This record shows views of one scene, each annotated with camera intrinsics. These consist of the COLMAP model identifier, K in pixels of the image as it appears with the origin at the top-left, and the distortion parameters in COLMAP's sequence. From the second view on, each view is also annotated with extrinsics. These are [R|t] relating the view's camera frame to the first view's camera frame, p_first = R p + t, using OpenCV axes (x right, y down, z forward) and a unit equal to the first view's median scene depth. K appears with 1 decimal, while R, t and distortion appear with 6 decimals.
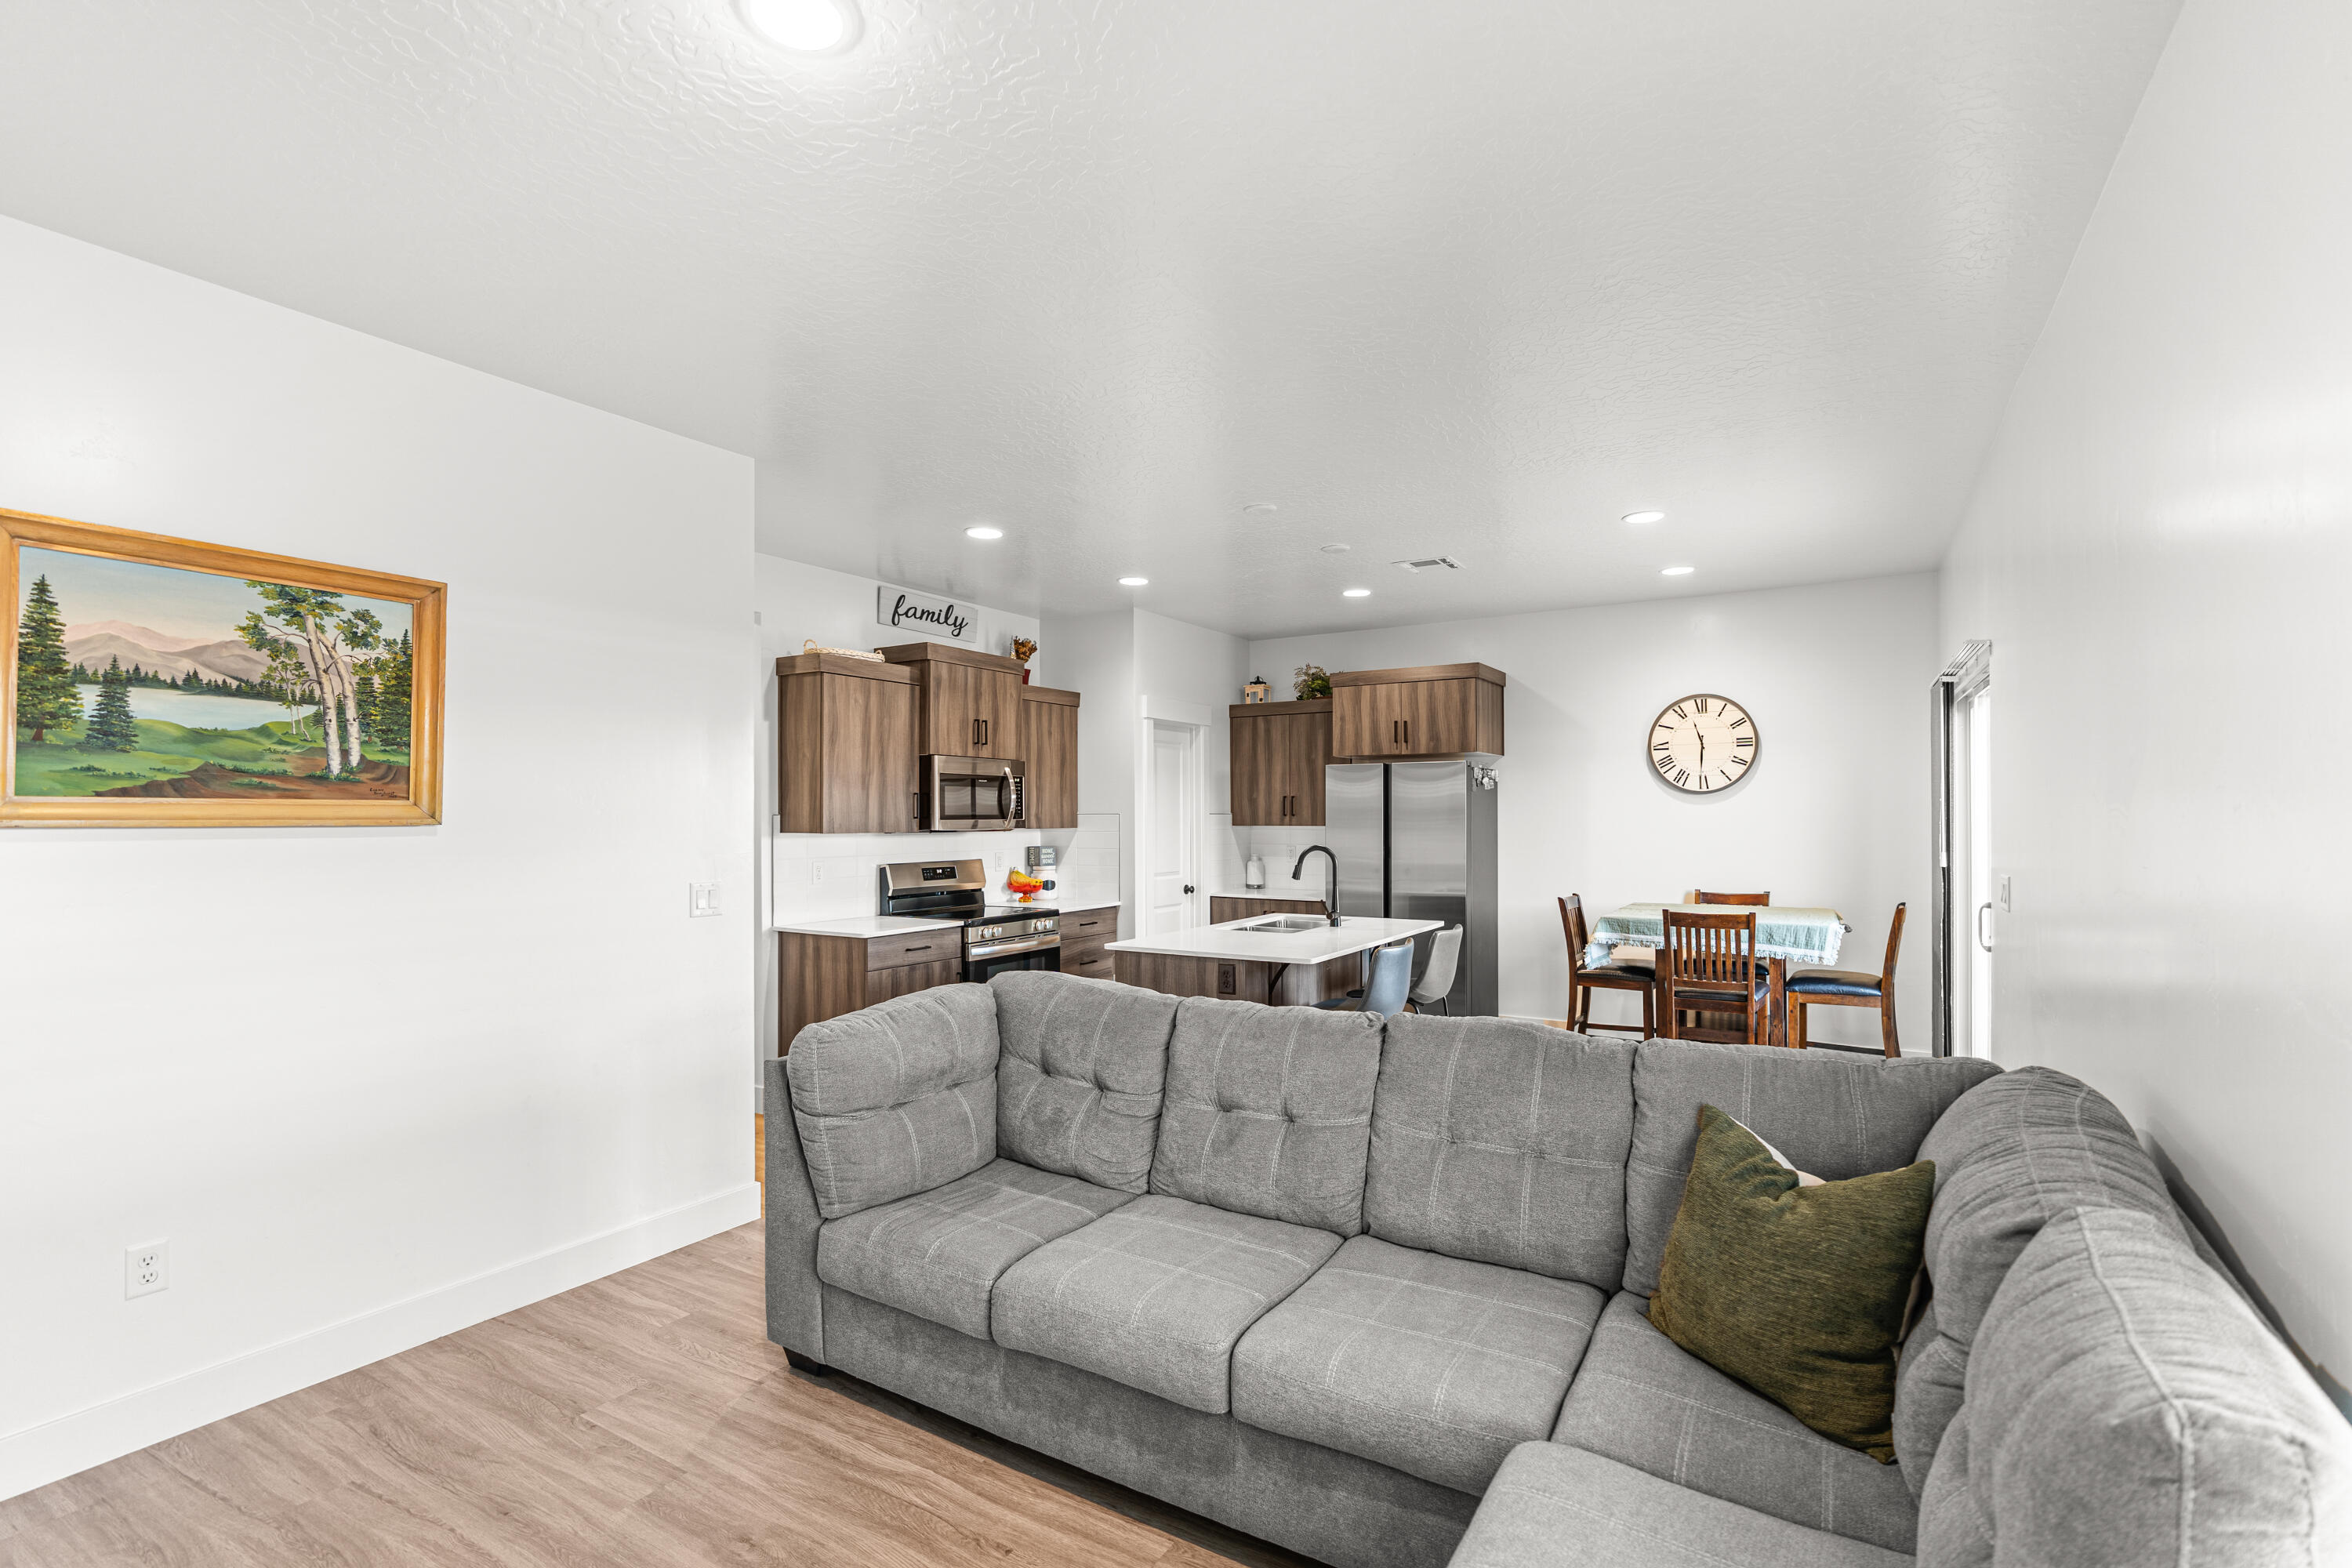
lens RADIAL K [[1069.9, 0, 1182.9], [0, 1069.9, 817.1], [0, 0, 1]] dist [-0.009183, 0.003052]
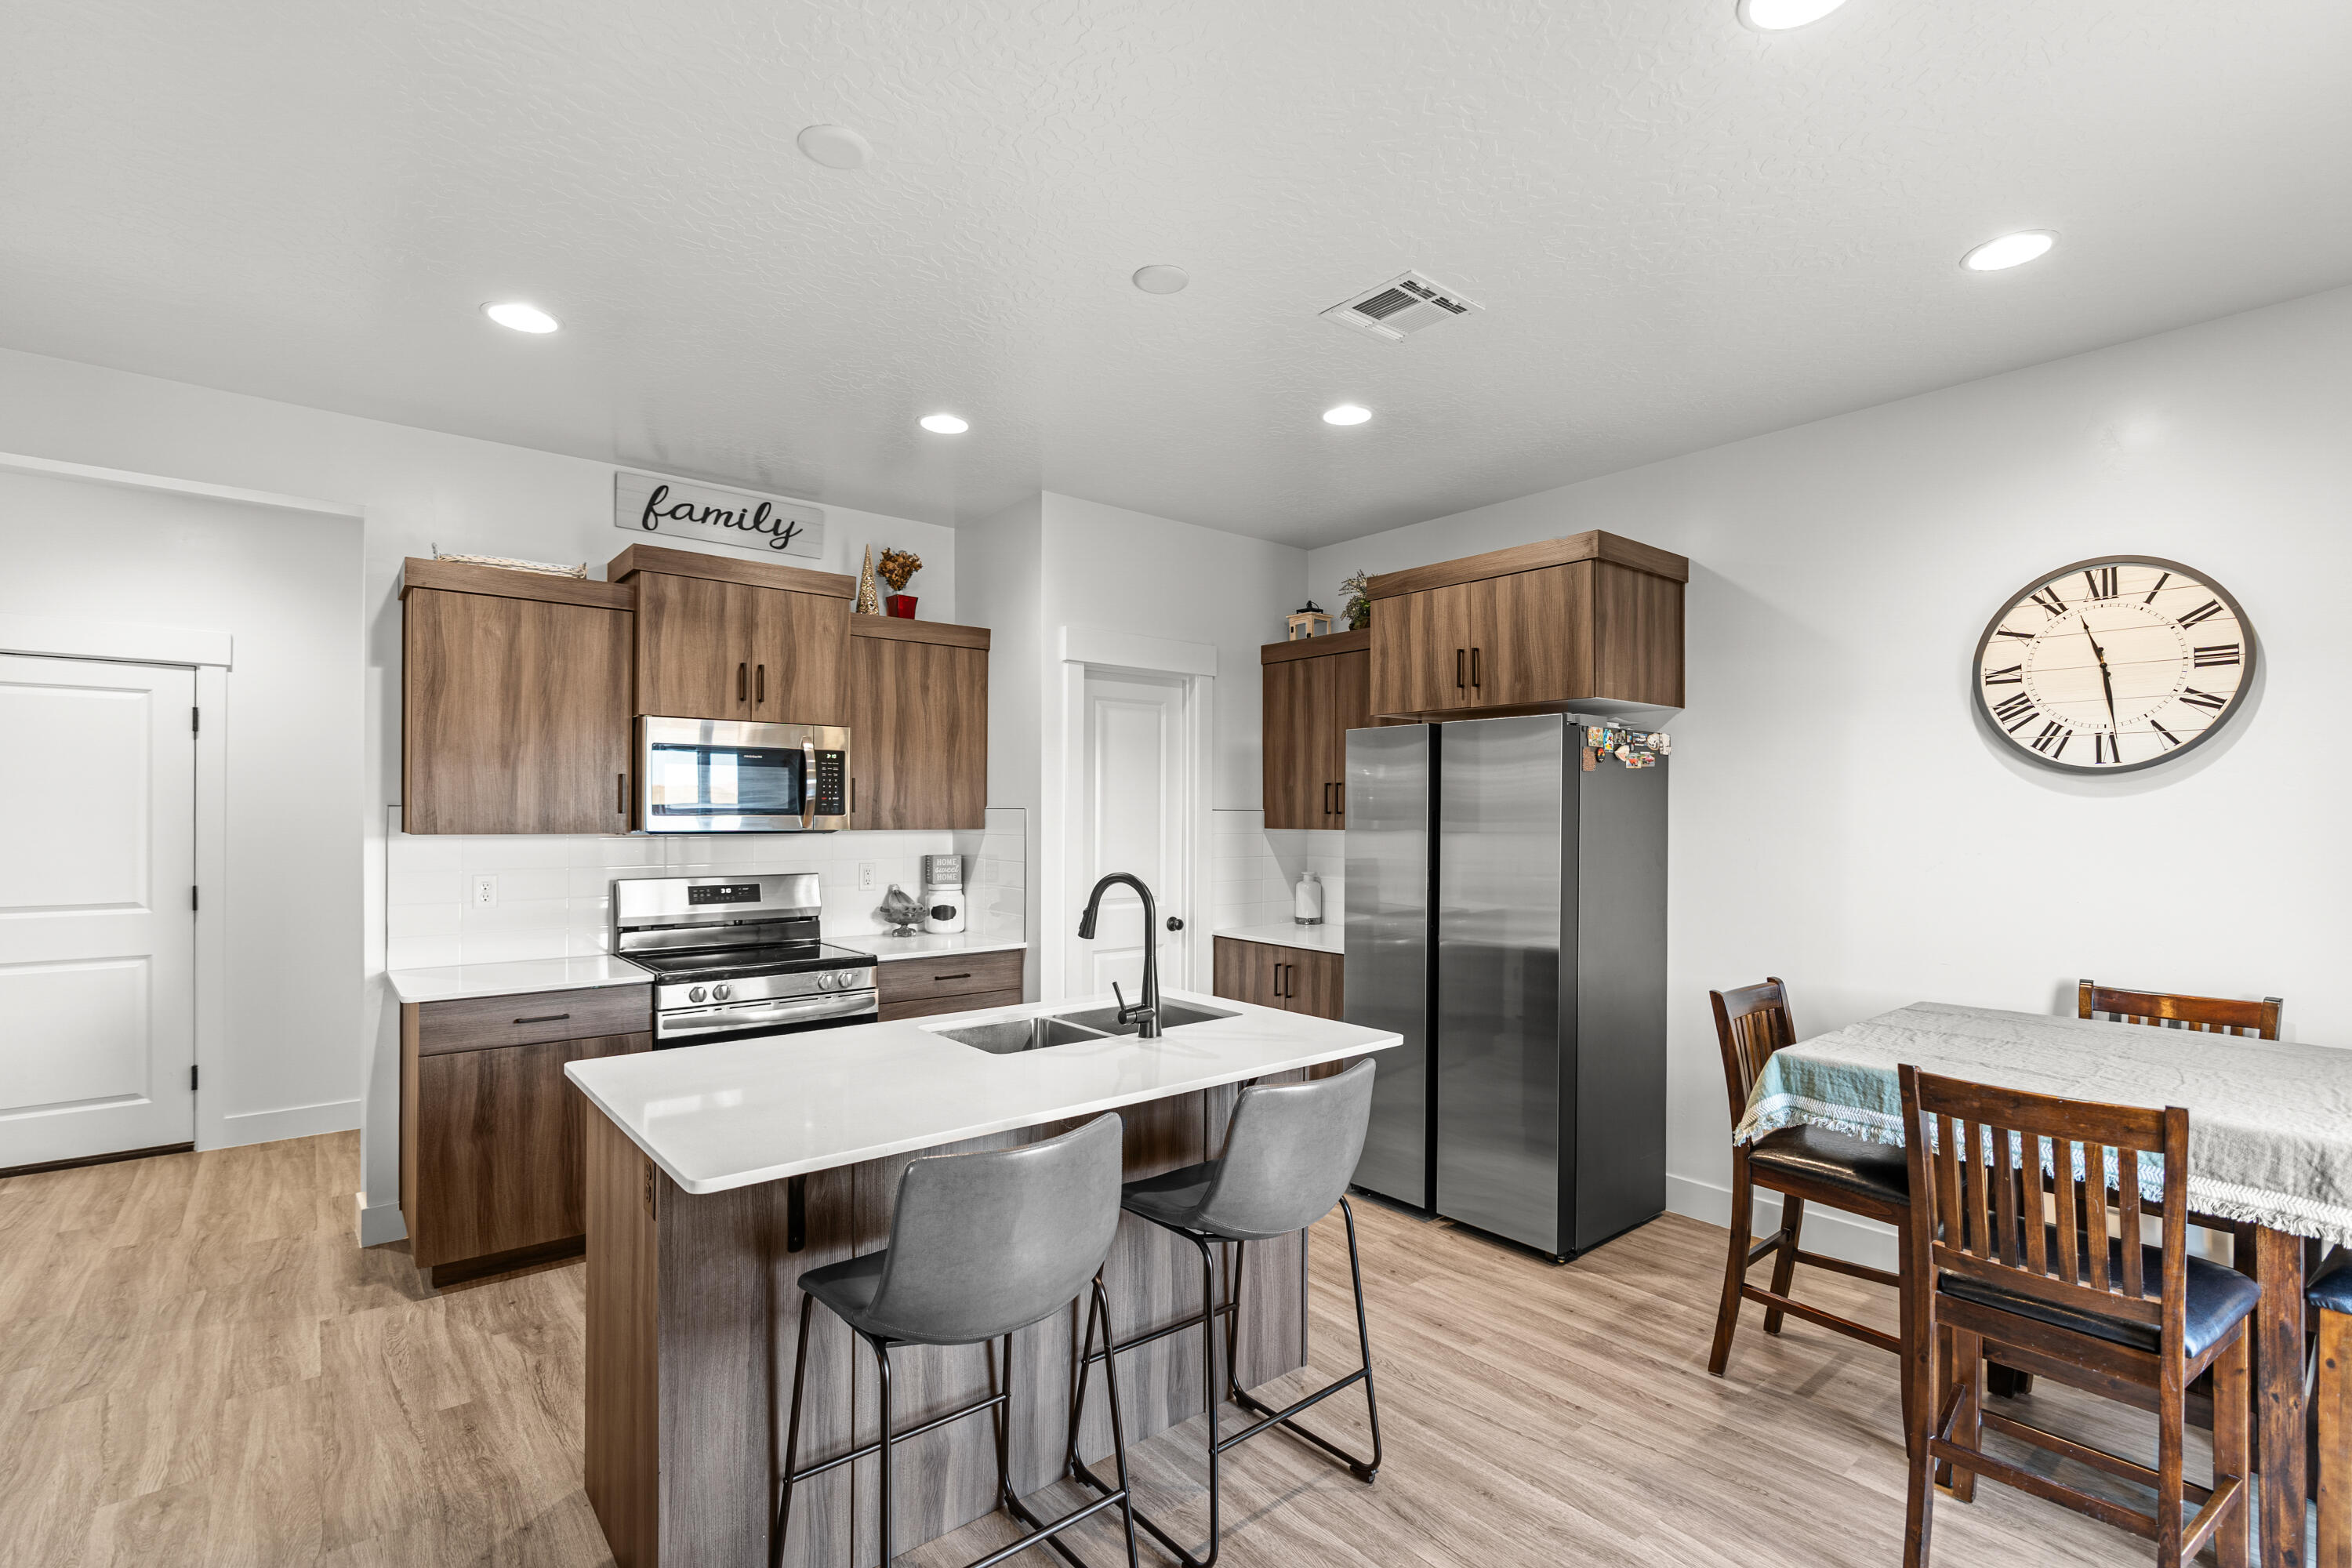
lens RADIAL K [[1069.9, 0, 1185.0], [0, 1069.9, 816.8], [0, 0, 1]] dist [-0.009183, 0.003052]
pose [[0.946442, 0.009164, -0.322743, 0.254970], [-0.008246, 0.999957, 0.004213, -0.001719], [0.322768, -0.001326, 0.946477, 0.428337]]
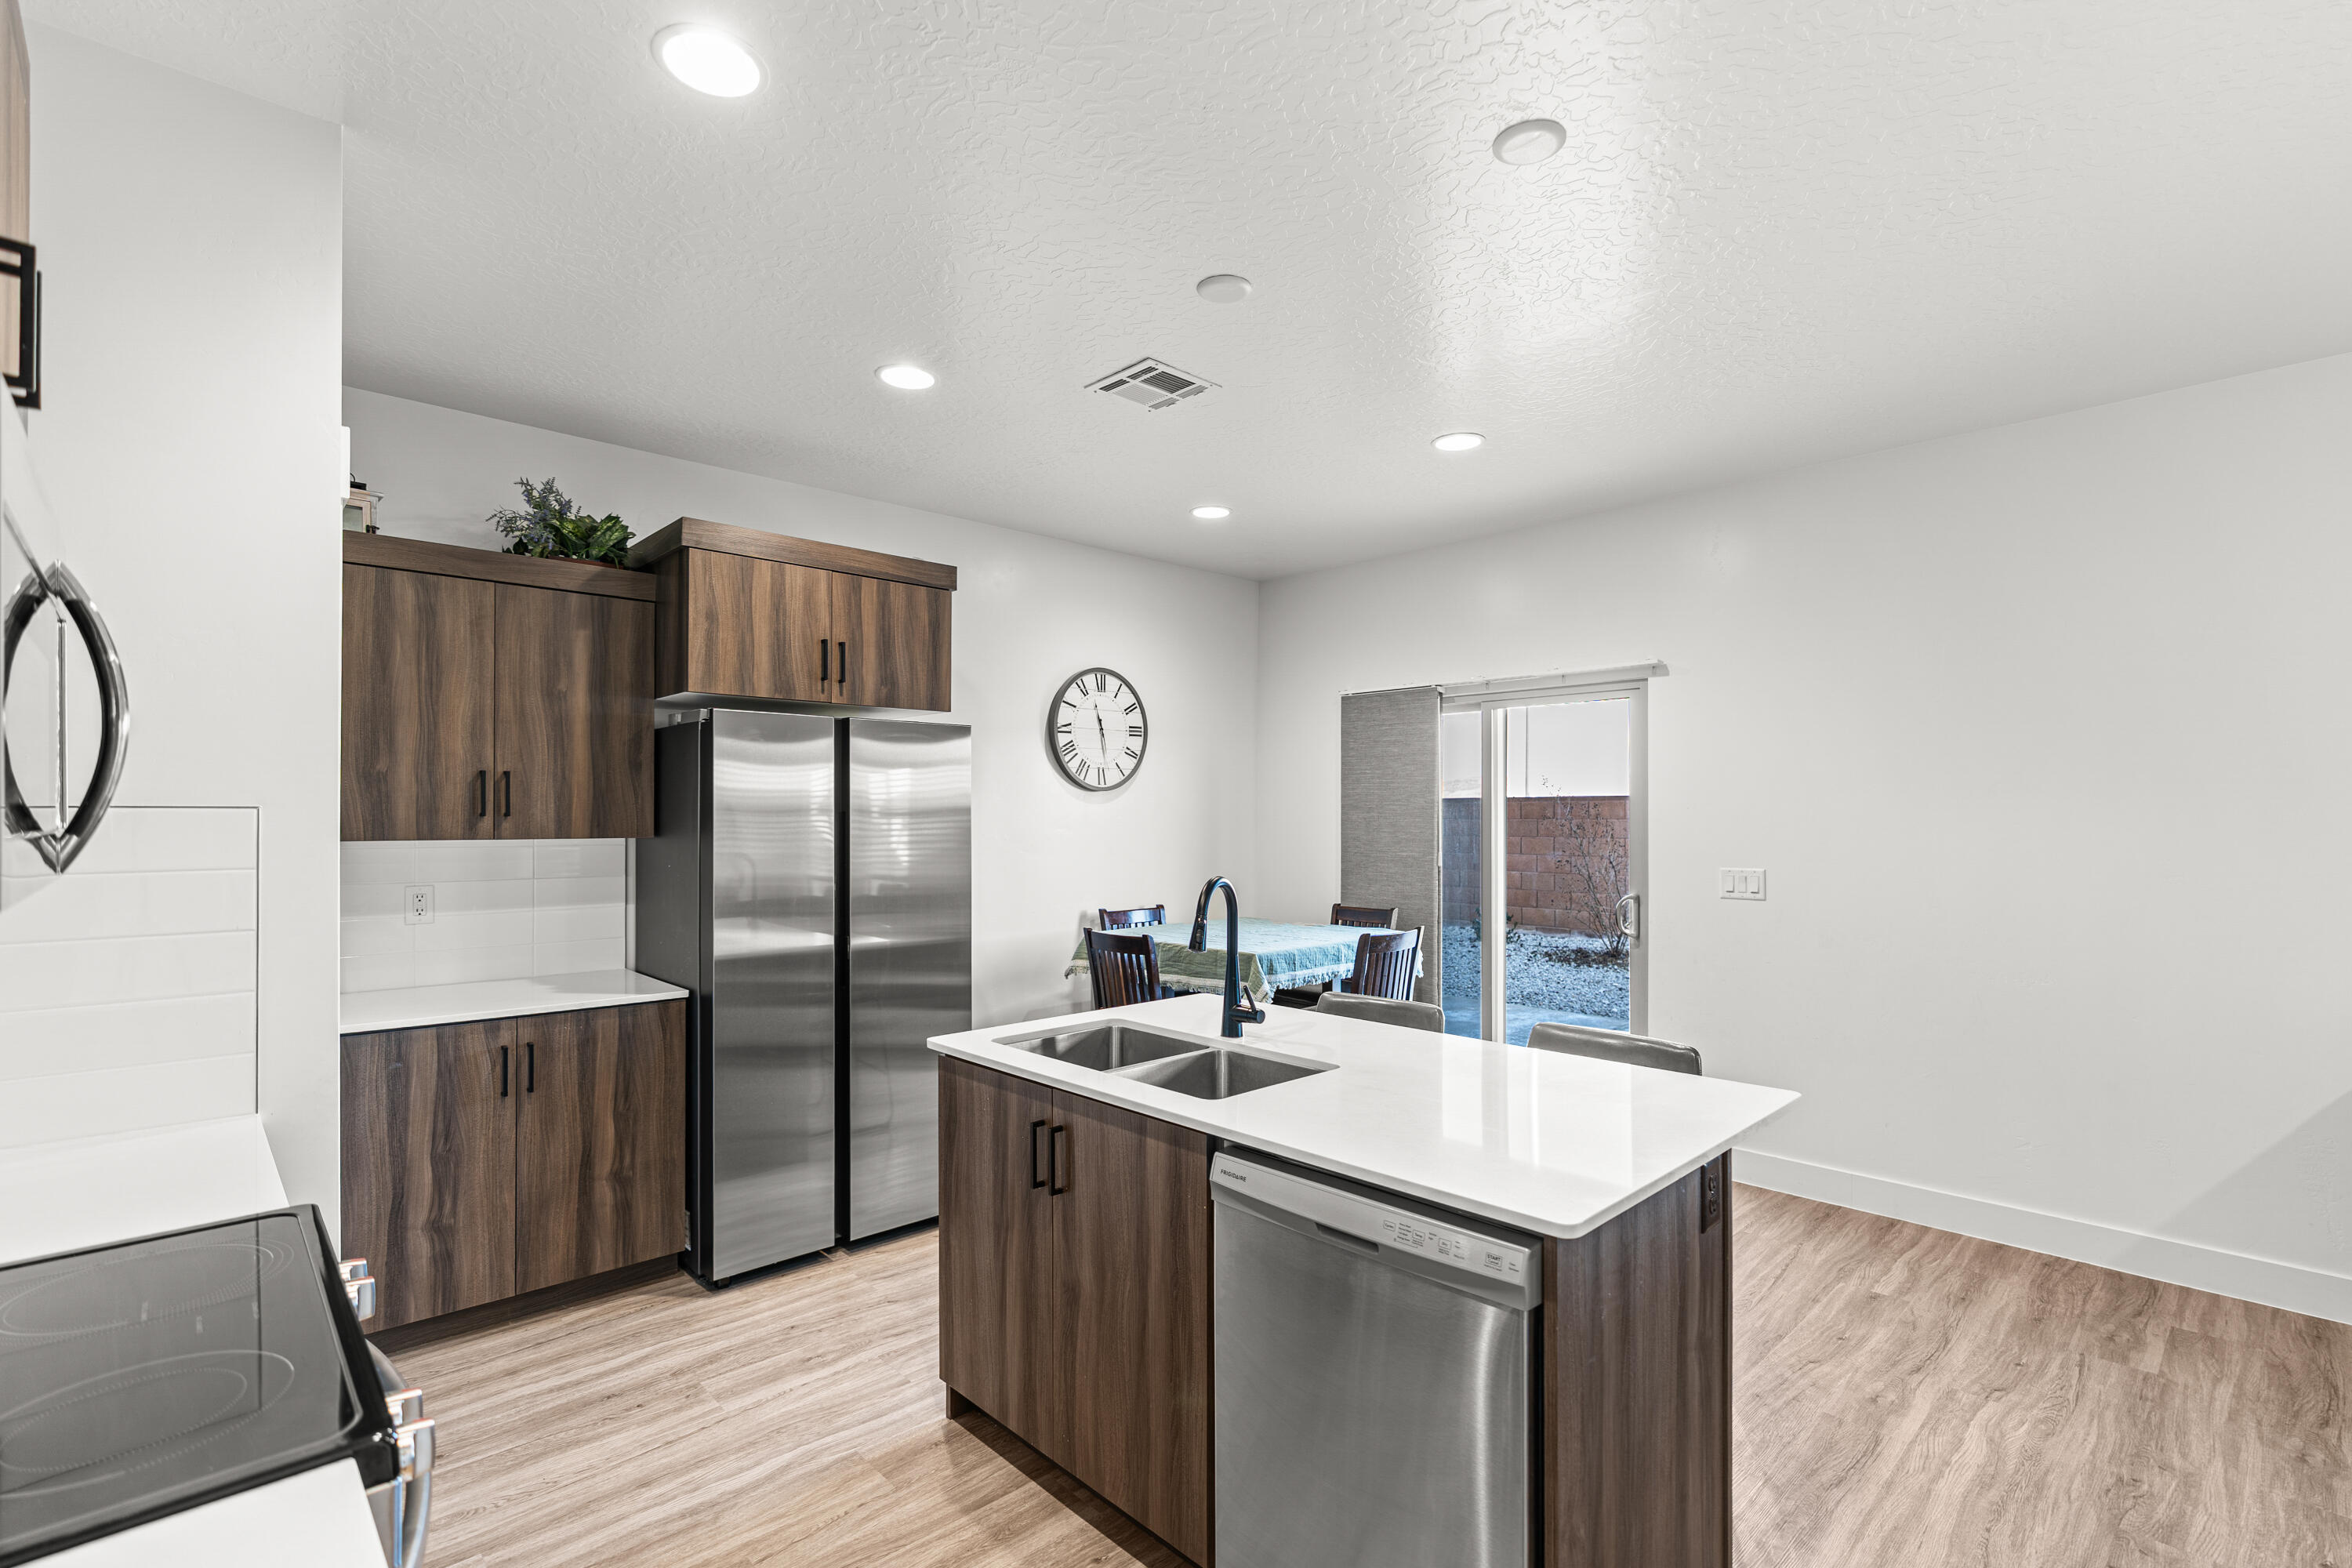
lens RADIAL K [[1069.9, 0, 1190.8], [0, 1069.9, 816.2], [0, 0, 1]] dist [-0.009183, 0.003052]
pose [[0.253993, 0.003554, 0.967199, -0.282886], [0.001365, 0.999991, -0.004033, 0.001183], [-0.967205, 0.002345, 0.253986, 0.715238]]
